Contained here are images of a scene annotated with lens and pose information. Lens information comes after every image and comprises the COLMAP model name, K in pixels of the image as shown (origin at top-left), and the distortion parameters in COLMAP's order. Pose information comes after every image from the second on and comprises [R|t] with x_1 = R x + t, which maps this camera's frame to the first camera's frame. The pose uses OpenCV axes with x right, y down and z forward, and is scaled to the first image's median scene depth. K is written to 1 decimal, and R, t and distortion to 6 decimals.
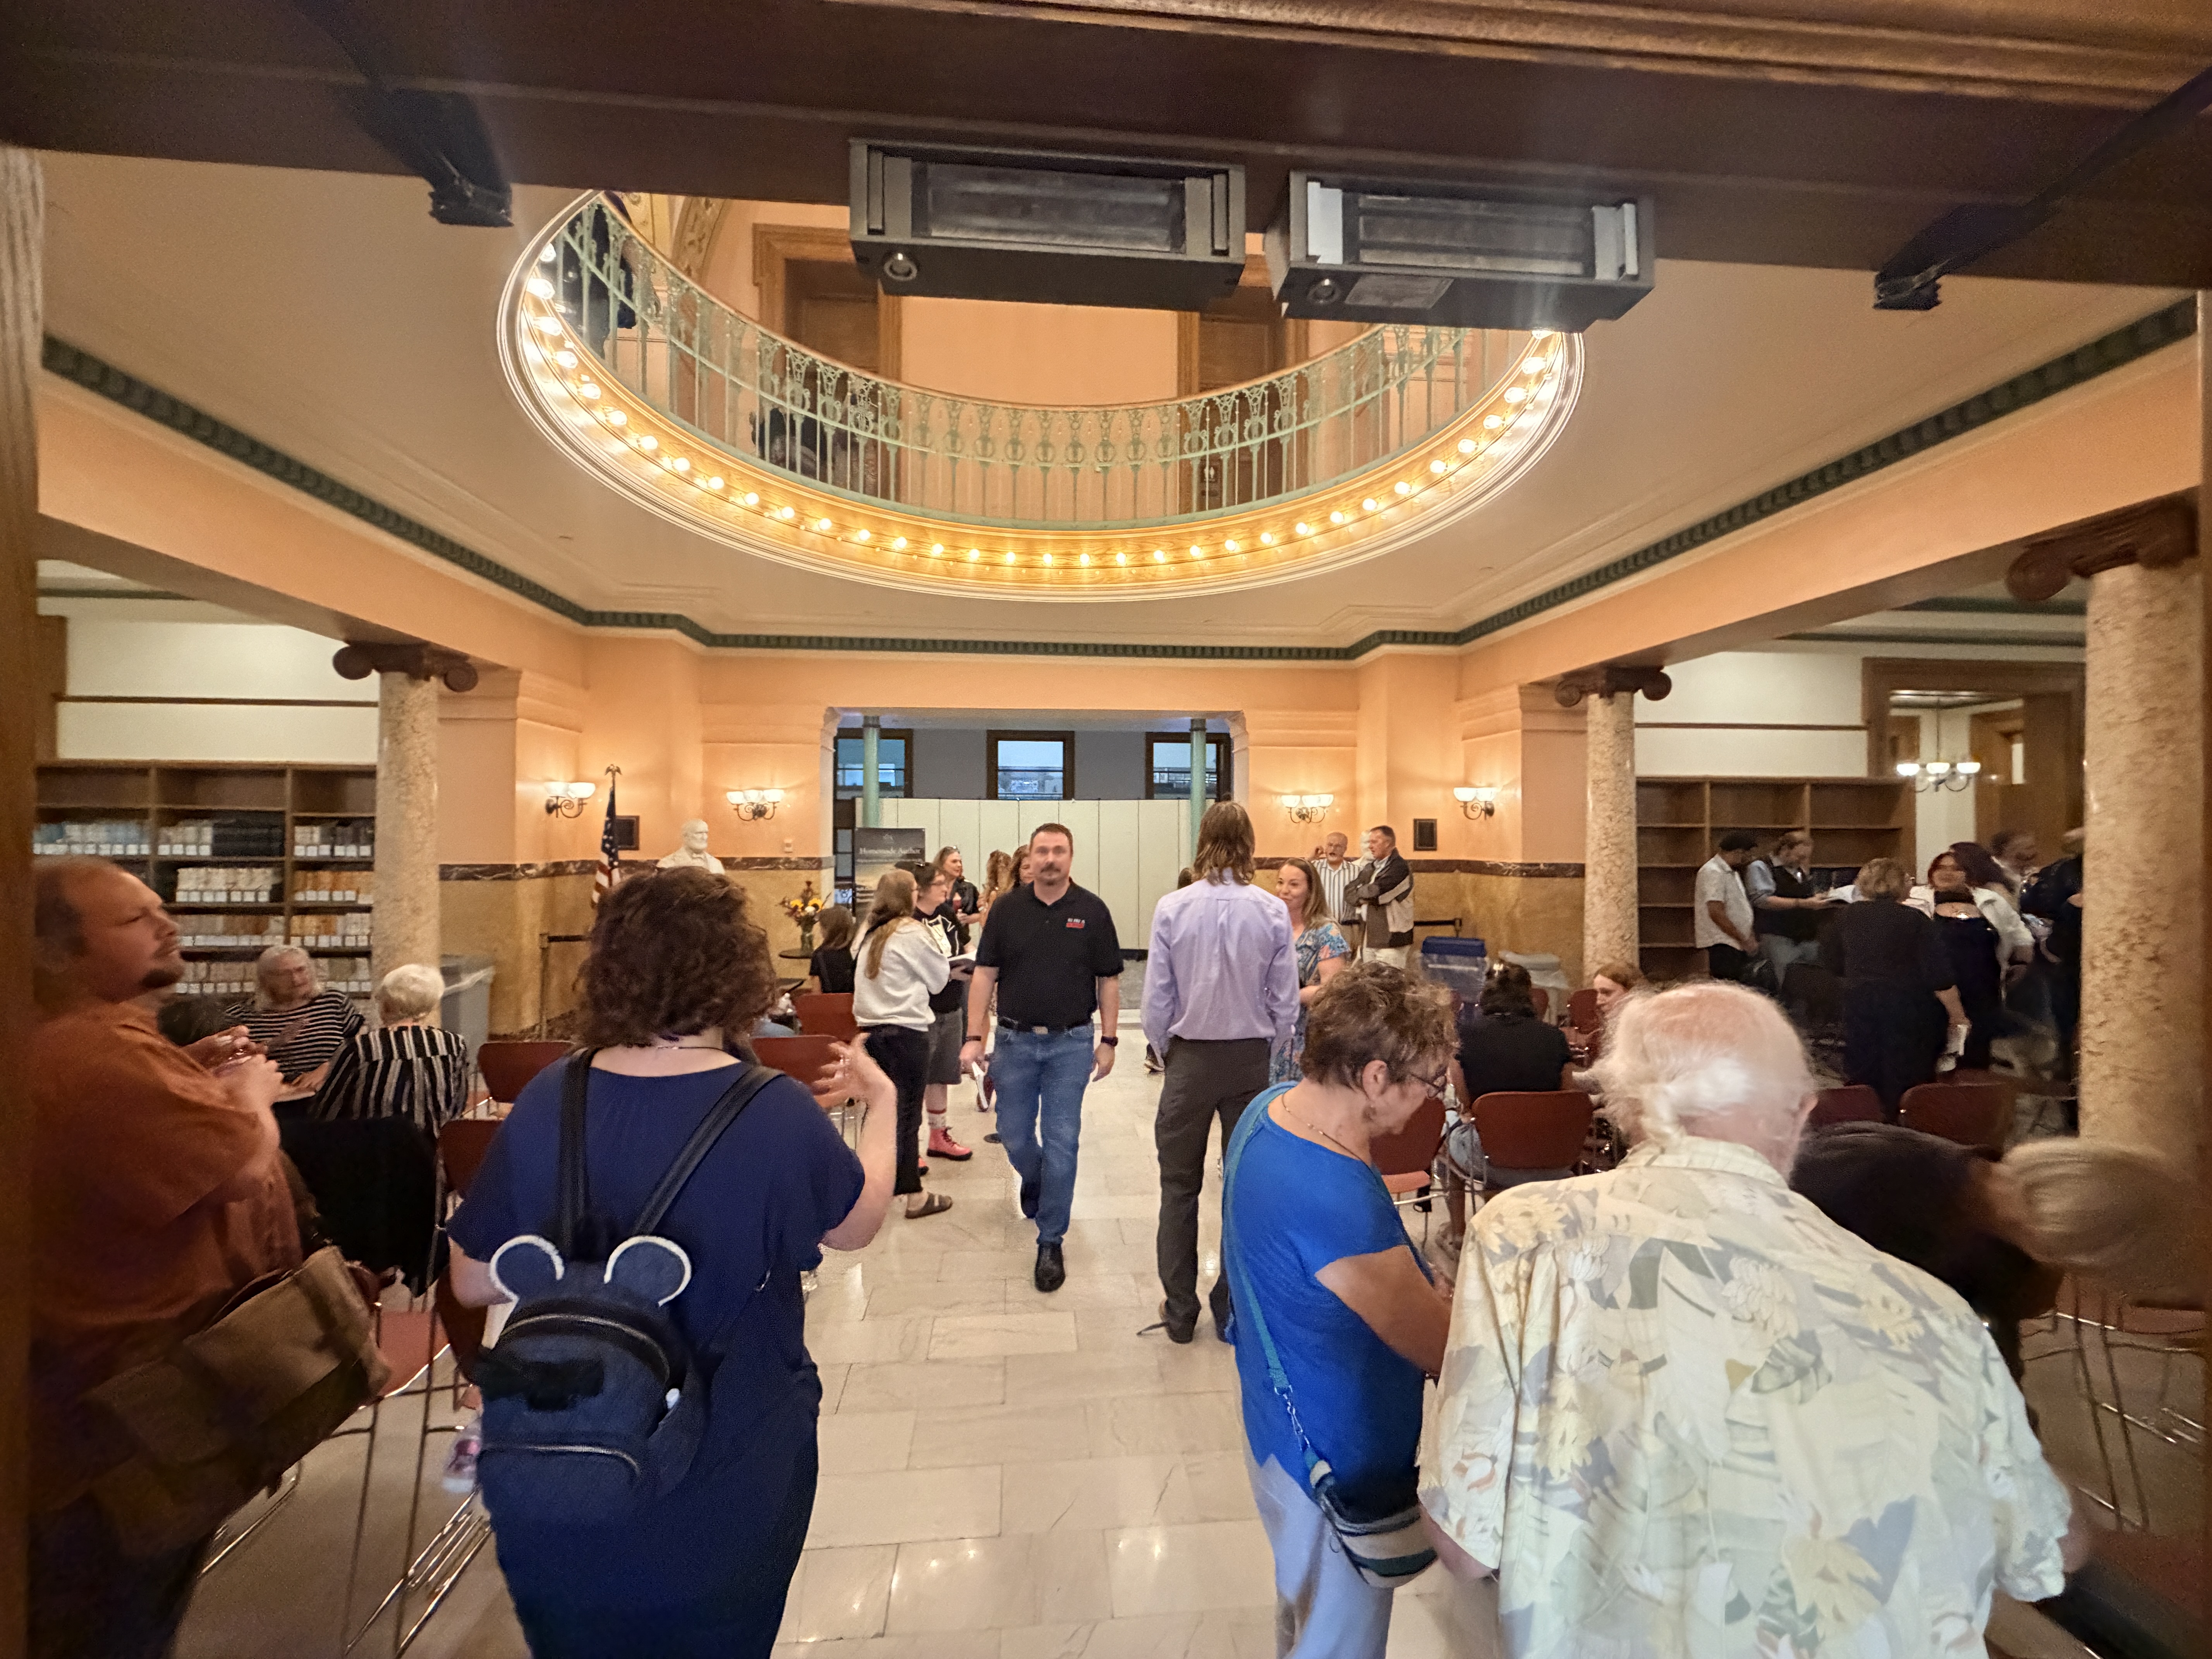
lens RADIAL K [[887.2, 0, 1106.0], [0, 887.2, 829.5], [0, 0, 1]] dist [0.001459, 0.000047]
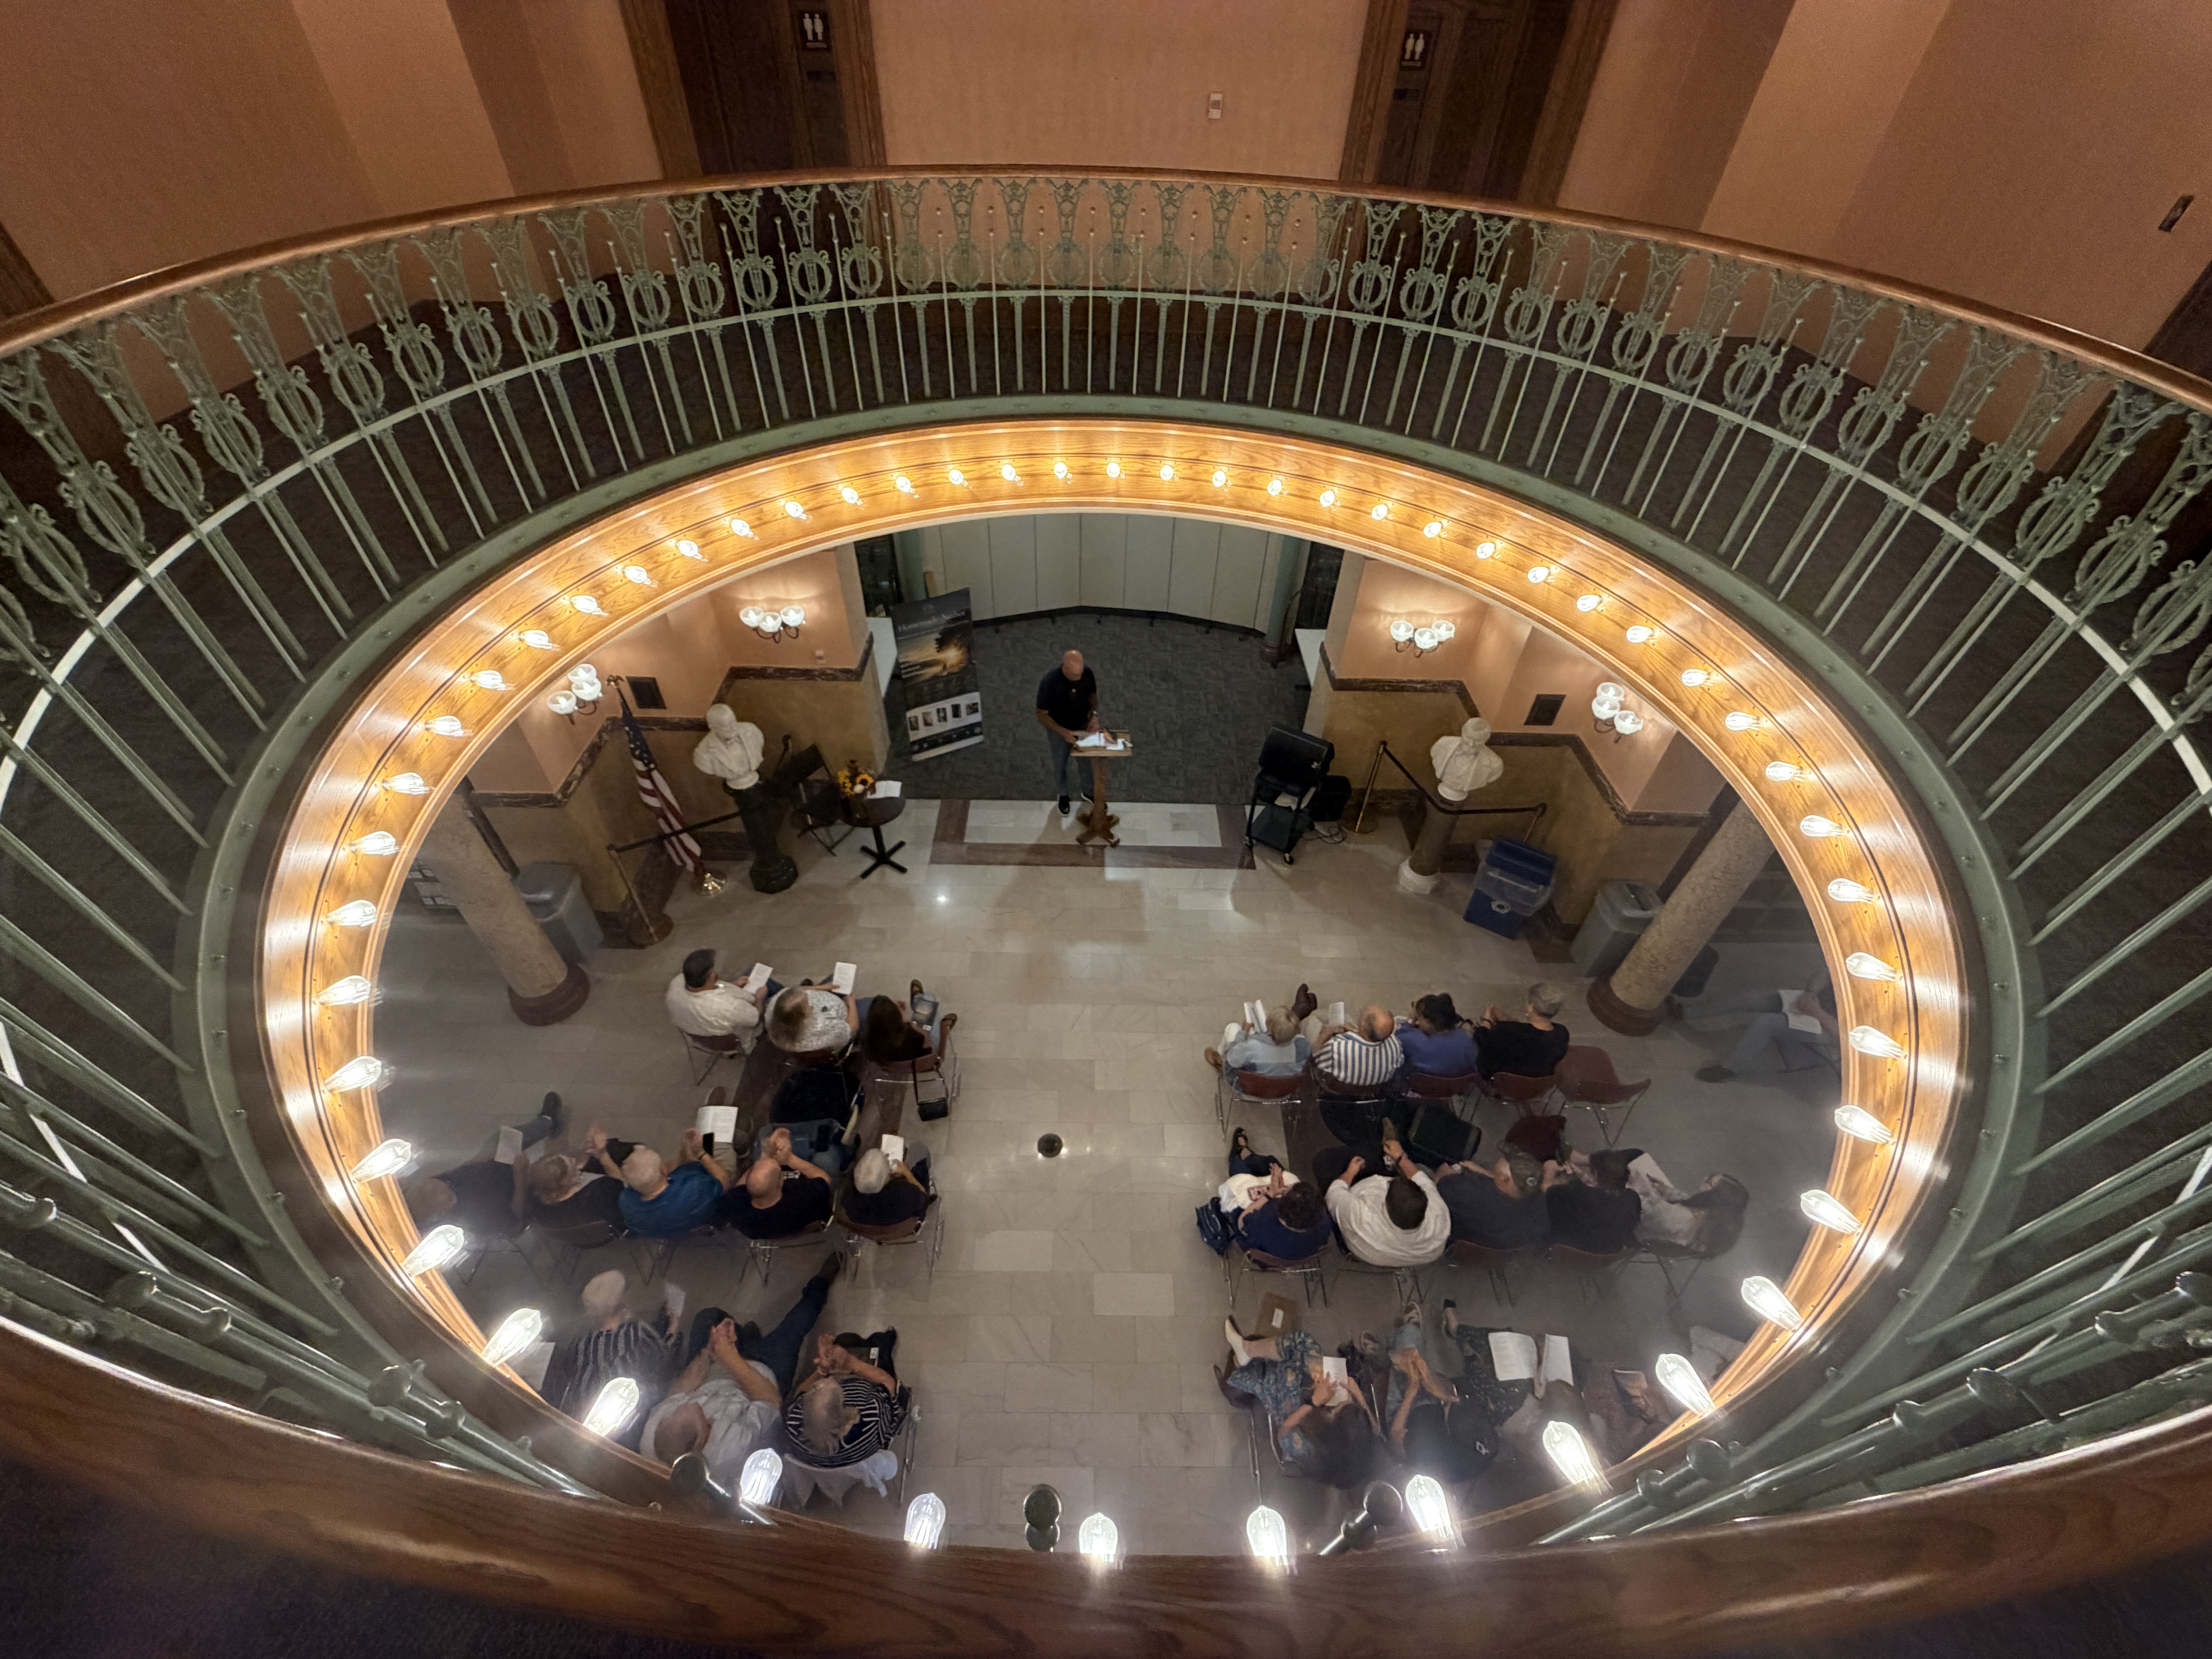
lens RADIAL K [[887.2, 0, 1106.0], [0, 887.2, 829.5], [0, 0, 1]] dist [0.001459, 0.000047]
pose [[0.995680, 0.080490, -0.046286, -0.016990], [-0.025745, 0.718287, 0.695271, -0.582255], [0.089209, -0.691076, 0.717256, 0.309565]]
